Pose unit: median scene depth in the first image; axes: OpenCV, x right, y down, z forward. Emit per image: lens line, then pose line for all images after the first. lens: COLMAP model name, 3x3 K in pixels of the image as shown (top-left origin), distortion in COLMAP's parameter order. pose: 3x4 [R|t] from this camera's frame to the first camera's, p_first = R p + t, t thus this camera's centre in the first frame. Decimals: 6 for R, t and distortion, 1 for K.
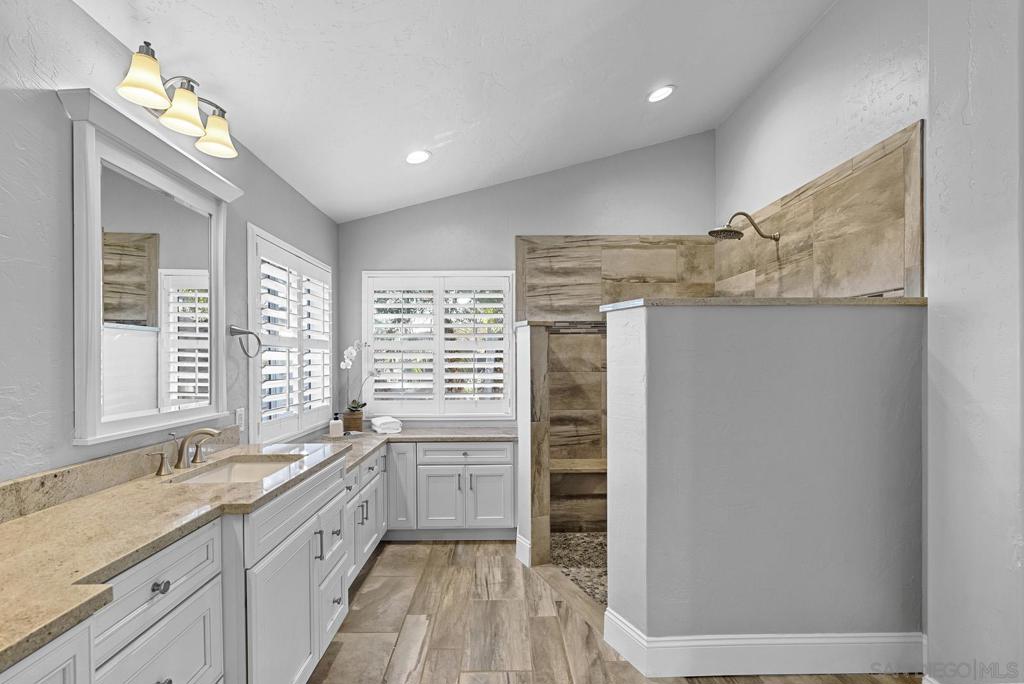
lens RADIAL K [[479.7, 0, 496.4], [0, 479.7, 359.4], [0, 0, 1]] dist [-0.000269, -0.000431]
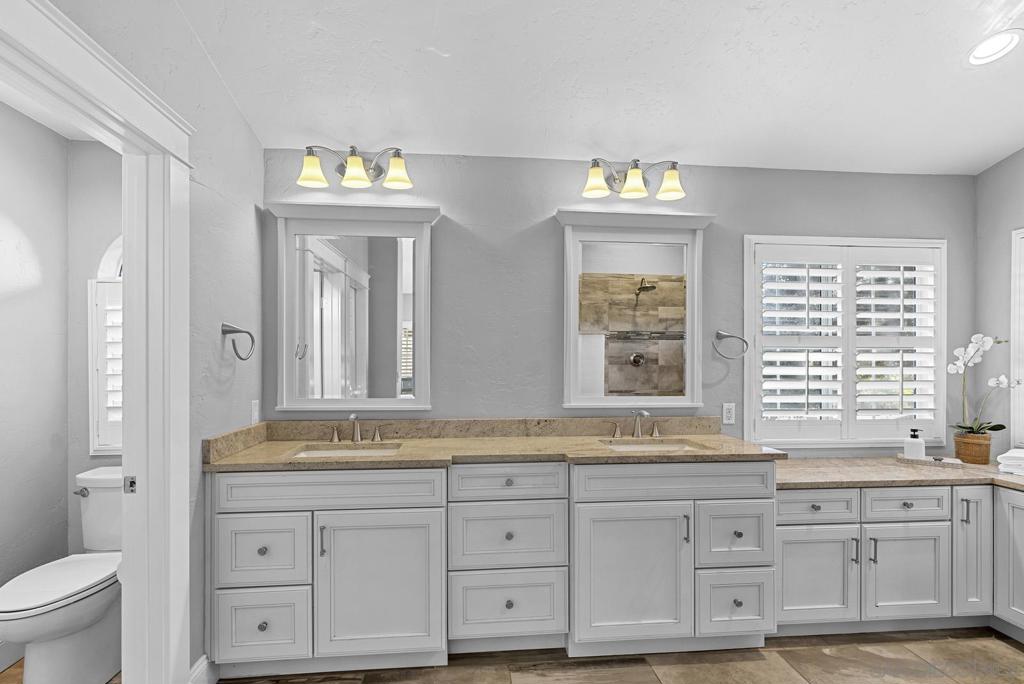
lens RADIAL K [[470.2, 0, 512.4], [0, 470.2, 355.6], [0, 0, 1]] dist [0.002029, 0.000596]
pose [[0.109844, -0.003038, -0.993944, 0.402729], [-0.003641, 0.999987, -0.003459, -0.003596], [0.993942, 0.003999, 0.109831, 0.290304]]
